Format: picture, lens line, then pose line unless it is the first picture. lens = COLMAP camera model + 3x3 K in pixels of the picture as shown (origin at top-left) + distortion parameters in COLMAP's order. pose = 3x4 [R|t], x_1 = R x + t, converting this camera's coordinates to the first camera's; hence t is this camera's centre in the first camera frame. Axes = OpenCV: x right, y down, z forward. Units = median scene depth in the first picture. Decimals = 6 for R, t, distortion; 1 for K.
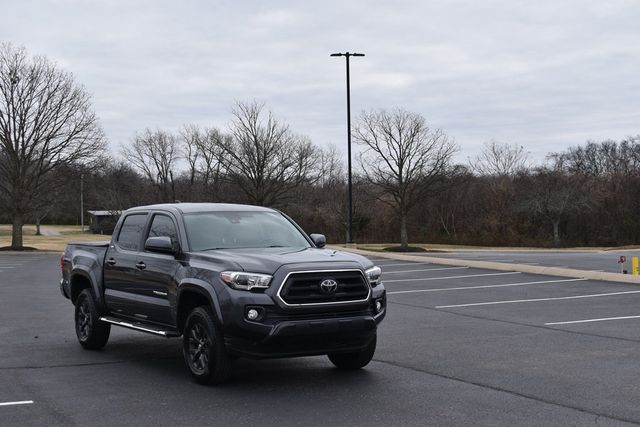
lens RADIAL K [[993.7, 0, 320.0], [0, 993.7, 213.5], [0, 0, 1]] dist [0.008227, 0.023768]
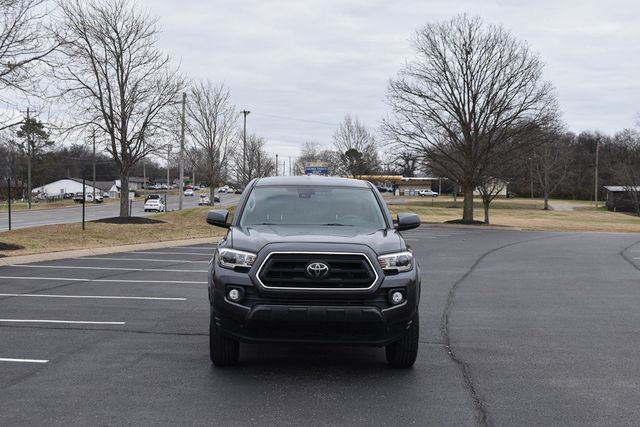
lens RADIAL K [[1039.3, 0, 320.0], [0, 1039.3, 213.5], [0, 0, 1]] dist [-0.018286, -0.023654]
pose [[0.865080, 0.035876, -0.500350, 0.446295], [-0.023698, 0.999248, 0.030675, -0.006416], [0.501074, -0.014679, 0.865280, 0.174834]]
